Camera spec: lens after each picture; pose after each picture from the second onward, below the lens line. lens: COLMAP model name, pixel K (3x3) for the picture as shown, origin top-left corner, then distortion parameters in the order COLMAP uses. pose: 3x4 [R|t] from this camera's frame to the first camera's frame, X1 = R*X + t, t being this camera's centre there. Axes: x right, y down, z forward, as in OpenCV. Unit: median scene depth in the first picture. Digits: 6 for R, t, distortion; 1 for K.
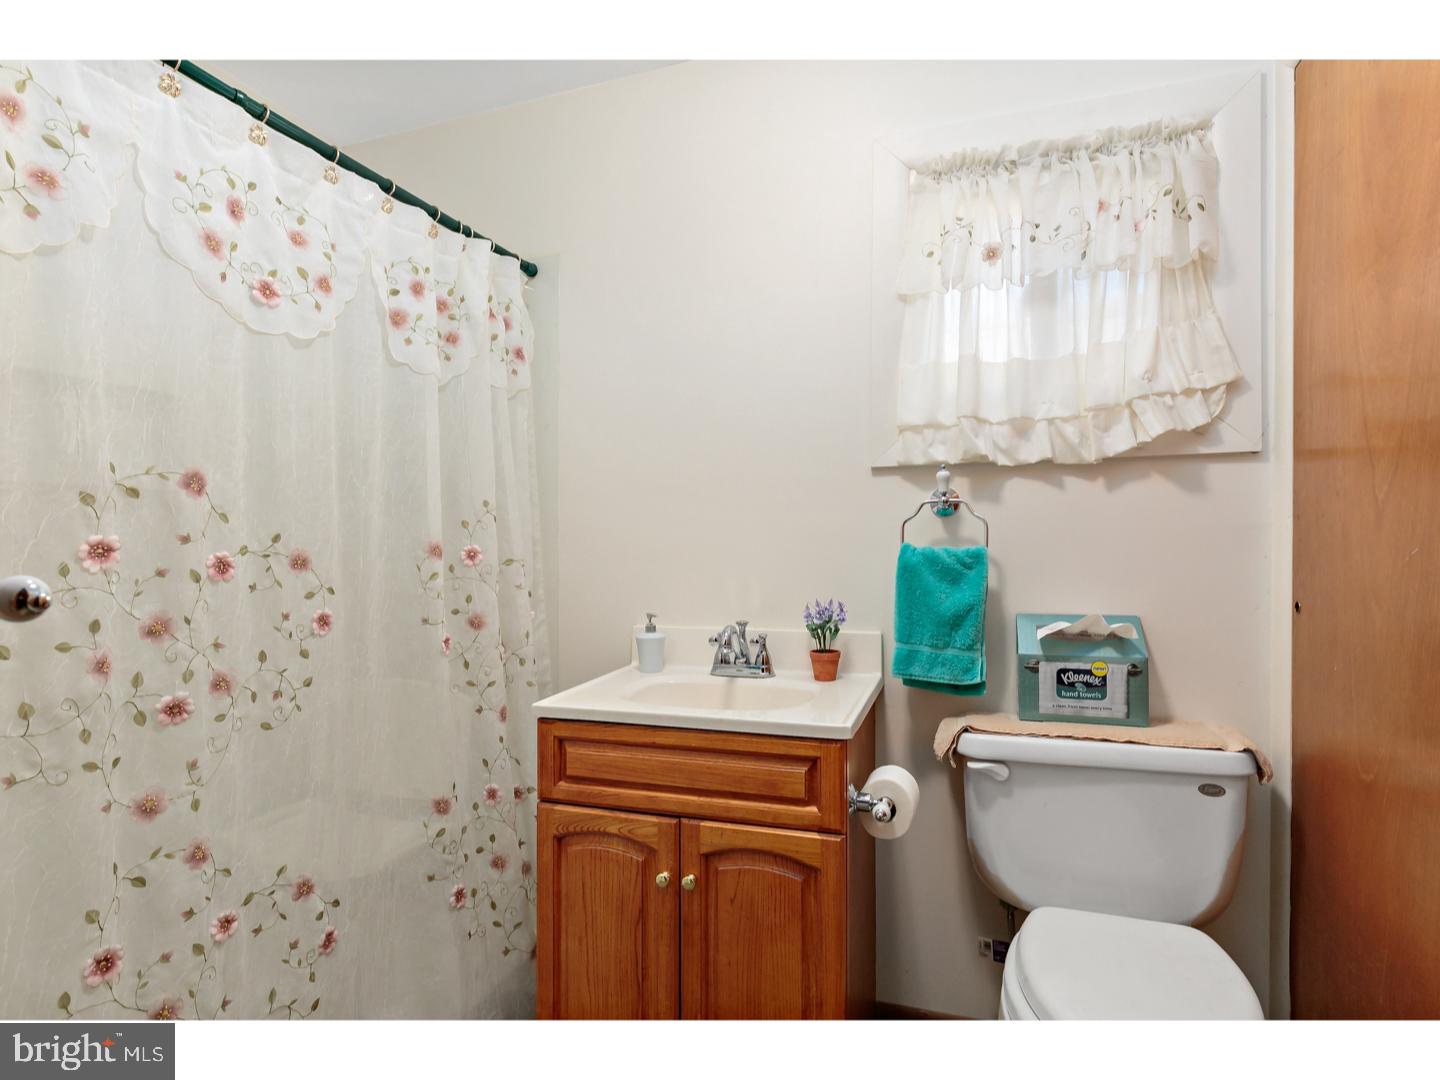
lens RADIAL K [[758.3, 0, 723.3], [0, 758.3, 532.8], [0, 0, 1]] dist [0.000559, 0.000426]
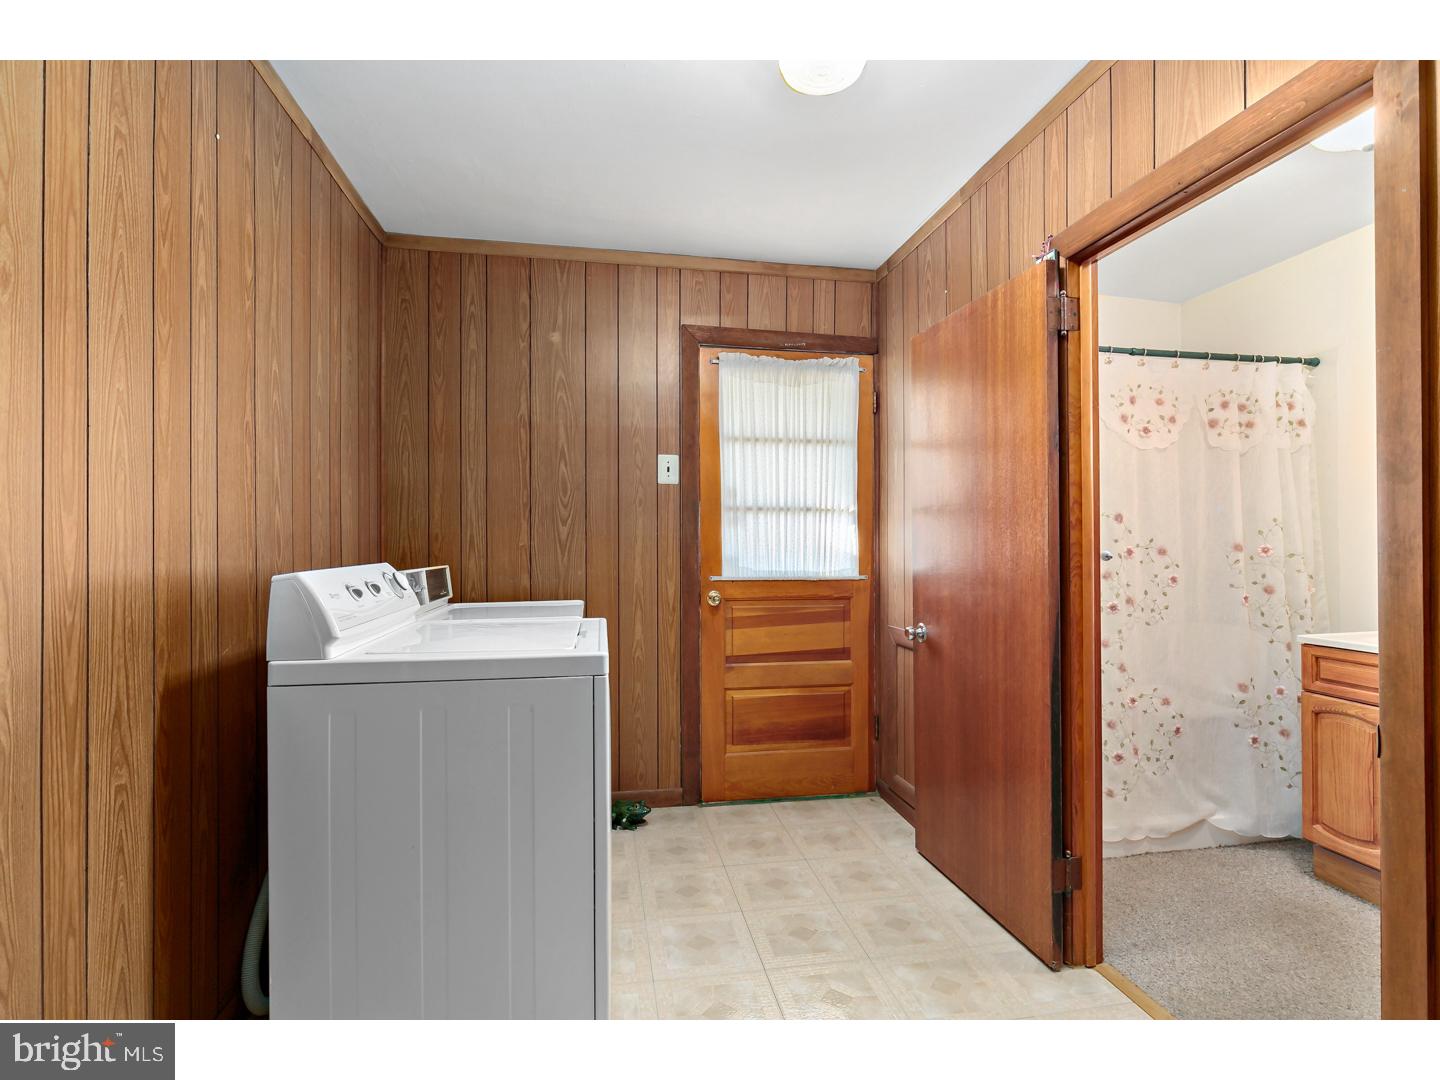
lens RADIAL K [[722.0, 0, 726.5], [0, 722.0, 528.5], [0, 0, 1]] dist [-0.001307, 0.000712]
pose [[0.504711, -0.008731, -0.863244, 0.533308], [0.007569, 0.999955, -0.005689, -0.022059], [0.863255, -0.003663, 0.504754, -1.001112]]
